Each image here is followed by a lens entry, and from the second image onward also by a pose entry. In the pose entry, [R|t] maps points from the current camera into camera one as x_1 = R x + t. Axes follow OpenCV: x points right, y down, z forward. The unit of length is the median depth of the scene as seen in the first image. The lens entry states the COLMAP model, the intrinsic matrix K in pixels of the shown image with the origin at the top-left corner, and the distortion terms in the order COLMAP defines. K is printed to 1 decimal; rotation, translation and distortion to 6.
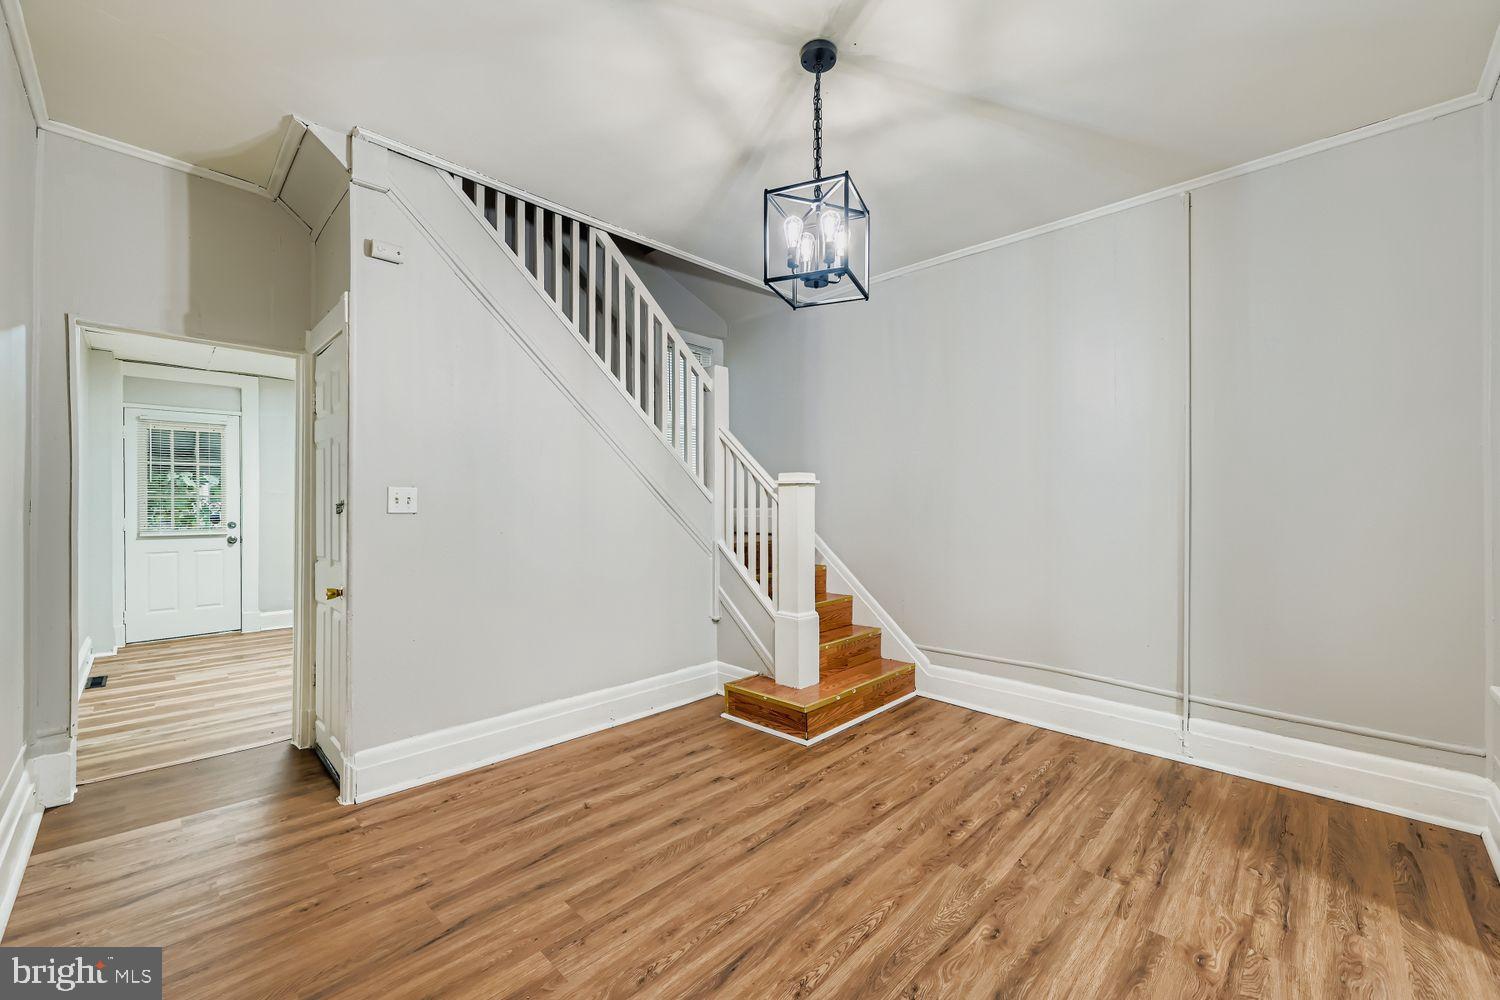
lens RADIAL K [[598.4, 0, 750.0], [0, 598.4, 500.0], [0, 0, 1]] dist [0.000401, 0.000004]
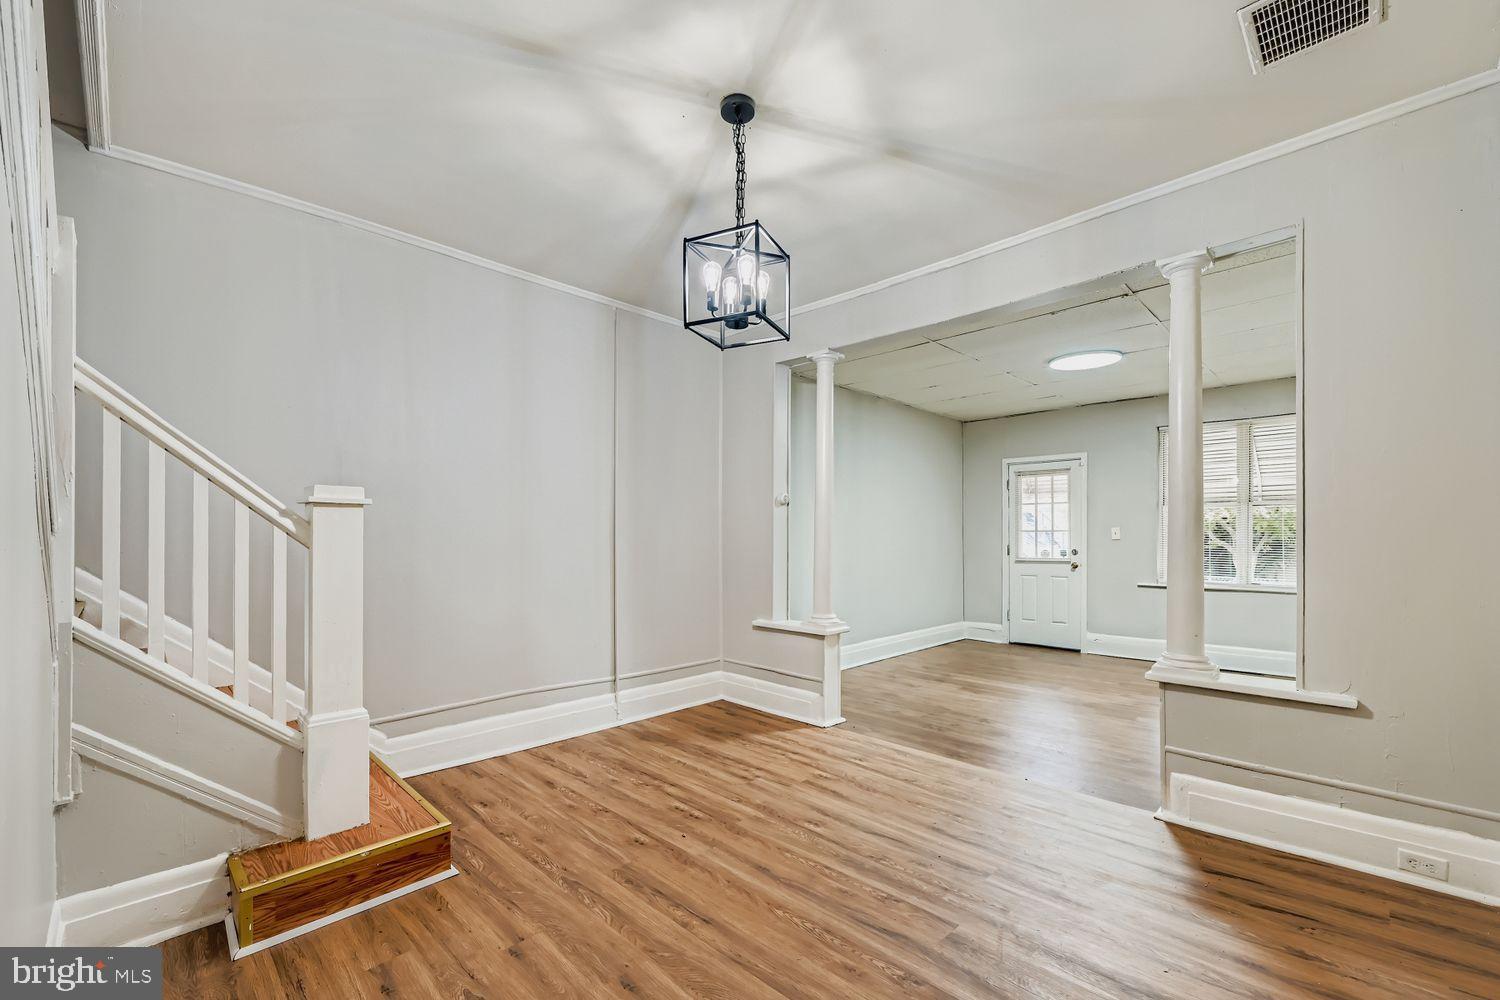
lens RADIAL K [[624.0, 0, 750.1], [0, 624.0, 534.8], [0, 0, 1]] dist [-0.000460, -0.000071]
pose [[0.008979, 0.002803, 0.999956, -0.874095], [-0.004597, 0.999986, -0.002762, 0.008989], [-0.999949, -0.004572, 0.008991, 0.872010]]
